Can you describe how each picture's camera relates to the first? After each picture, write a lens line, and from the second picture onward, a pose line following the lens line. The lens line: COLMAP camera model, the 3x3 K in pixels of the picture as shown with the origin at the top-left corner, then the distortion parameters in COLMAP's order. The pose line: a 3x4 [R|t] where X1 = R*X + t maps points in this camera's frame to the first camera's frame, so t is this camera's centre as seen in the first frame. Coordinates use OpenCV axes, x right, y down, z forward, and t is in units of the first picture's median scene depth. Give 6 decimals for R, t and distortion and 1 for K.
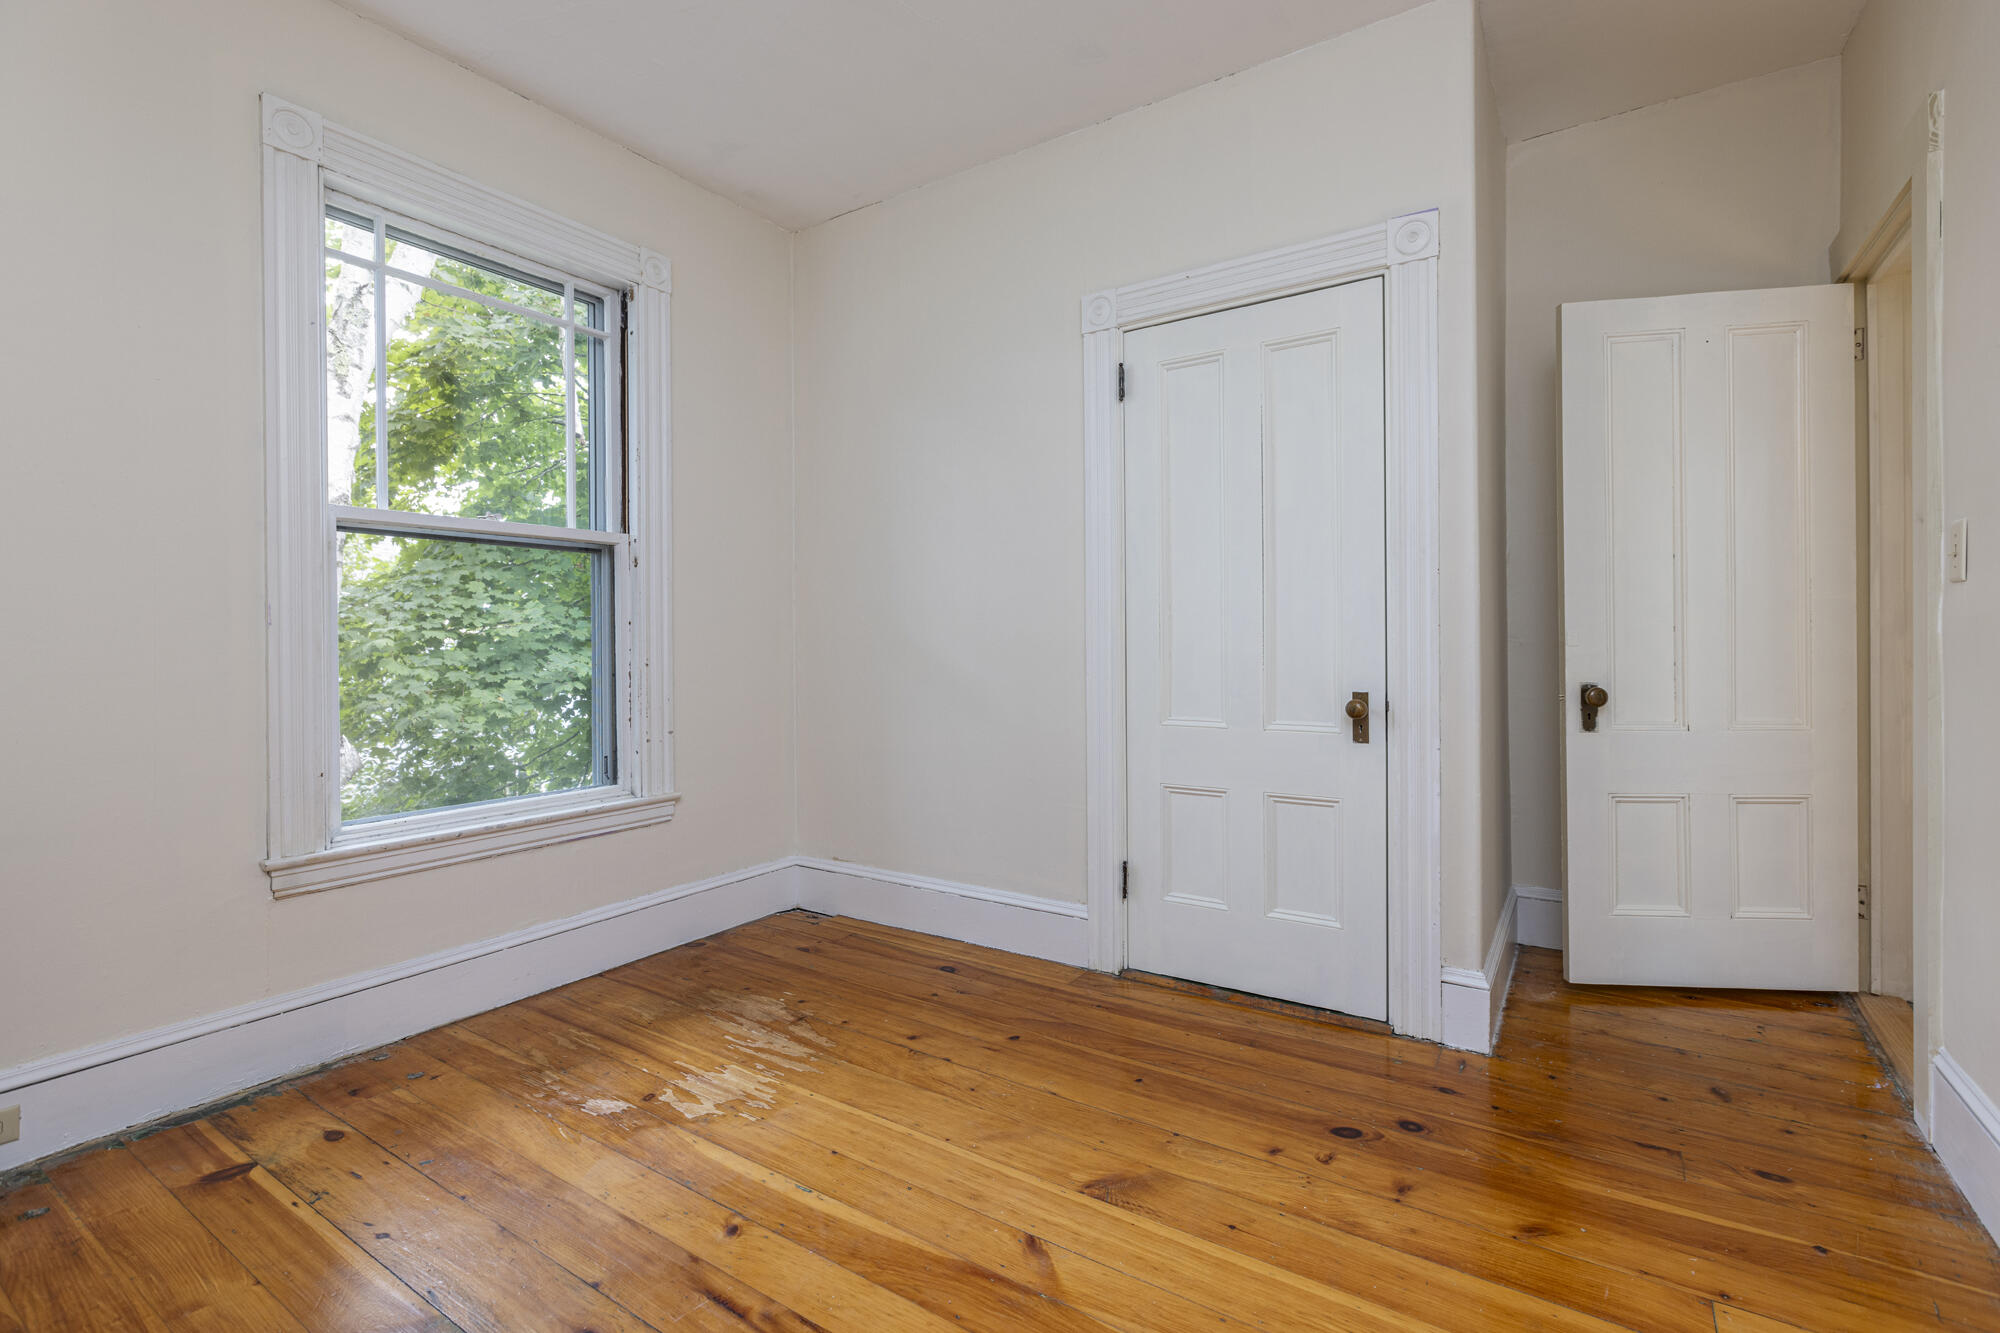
lens RADIAL K [[917.1, 0, 995.8], [0, 917.1, 658.3], [0, 0, 1]] dist [0.003098, -0.001799]
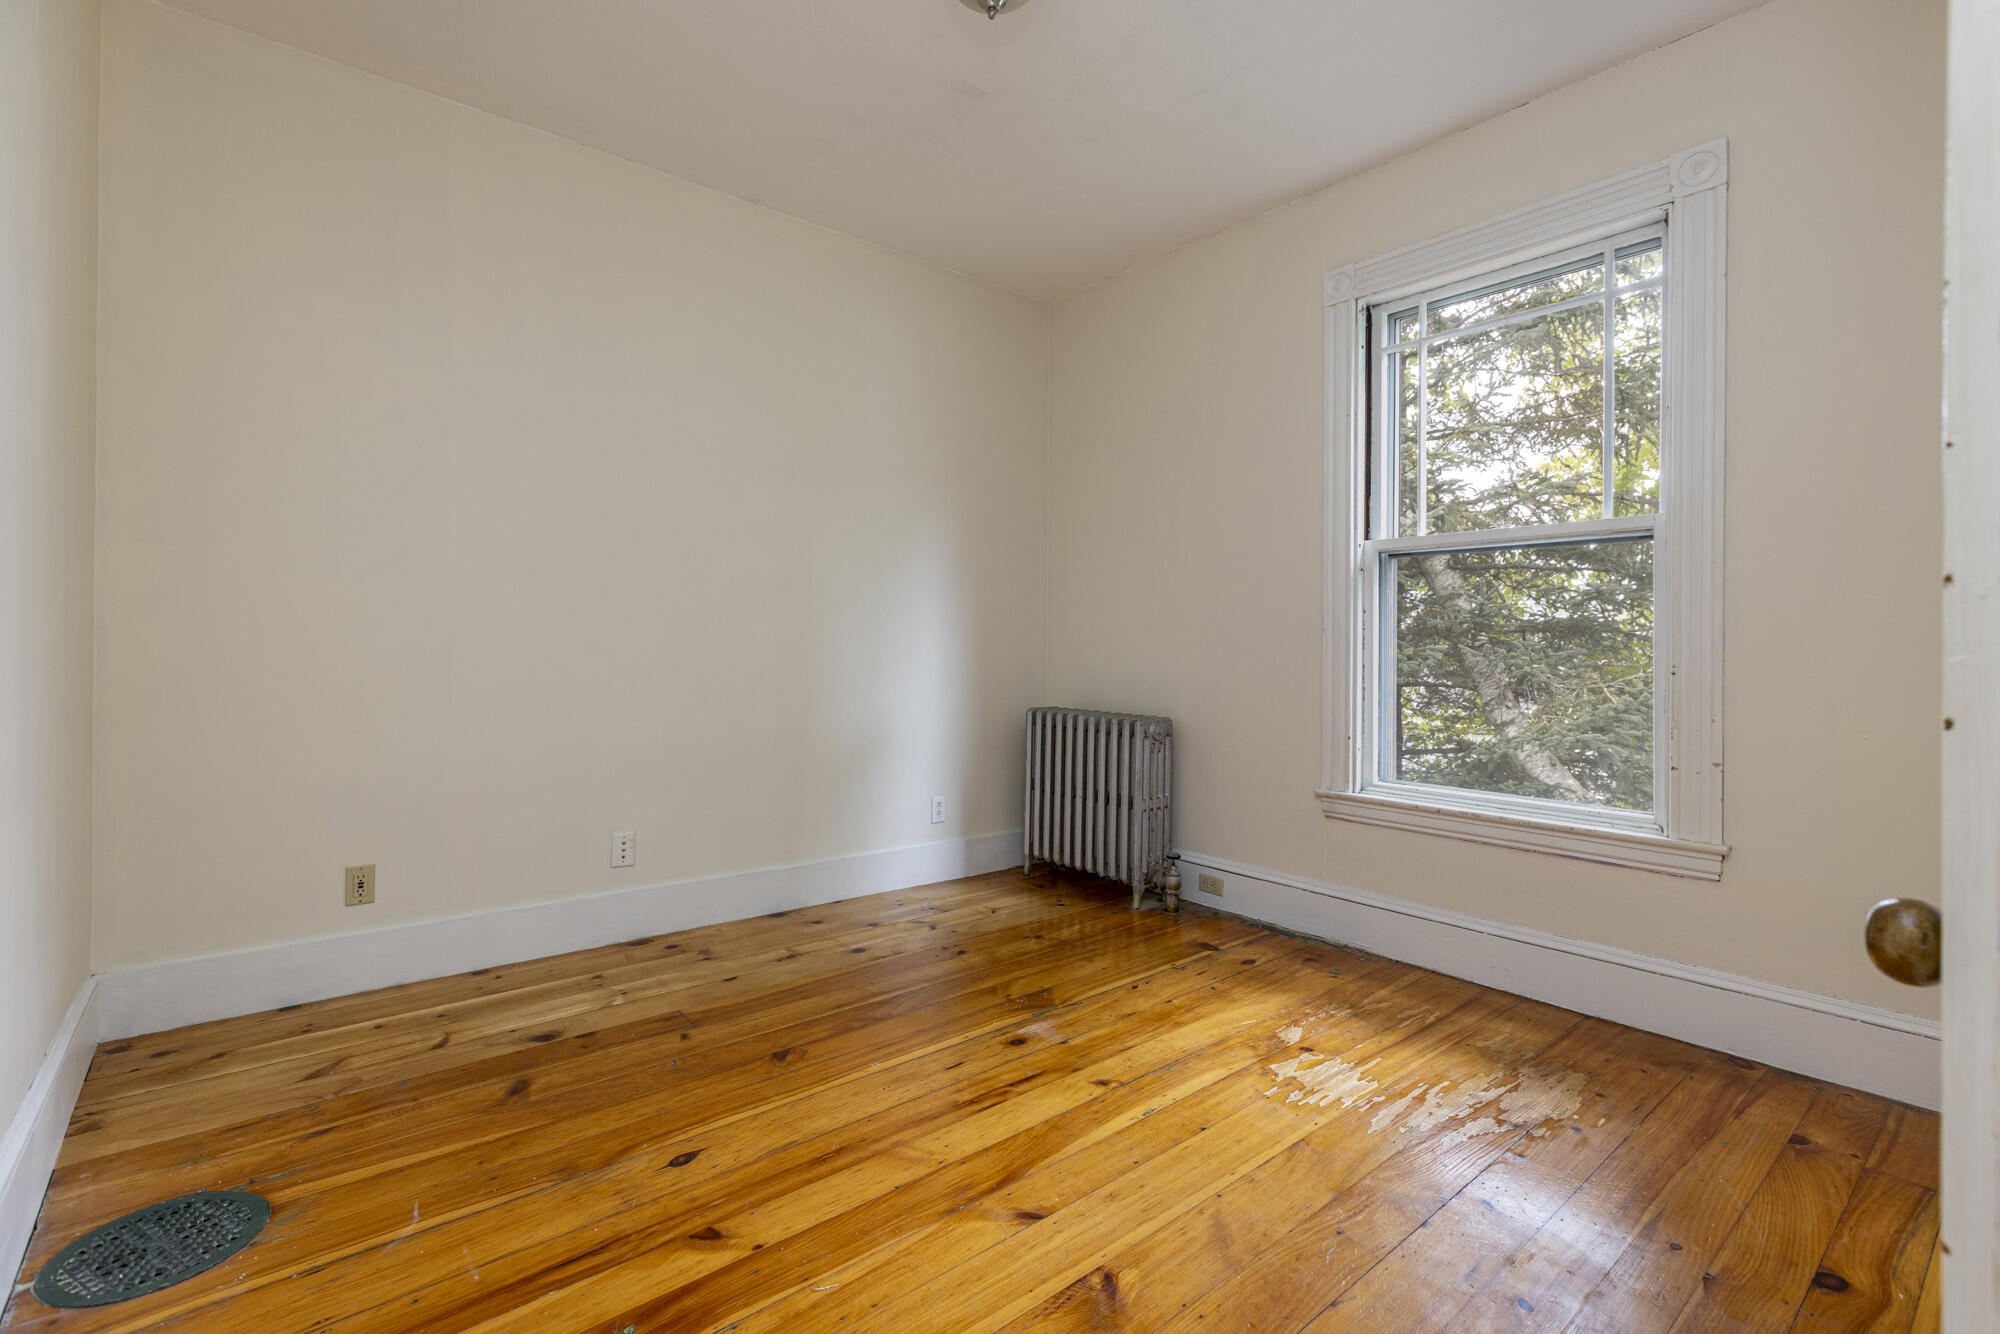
lens RADIAL K [[917.1, 0, 1002.0], [0, 917.1, 647.6], [0, 0, 1]] dist [0.003098, -0.001799]
pose [[-0.302588, 0.009858, -0.953070, 0.792509], [-0.020892, 0.999638, 0.016973, -0.023978], [0.952892, 0.025047, -0.302273, 0.963618]]
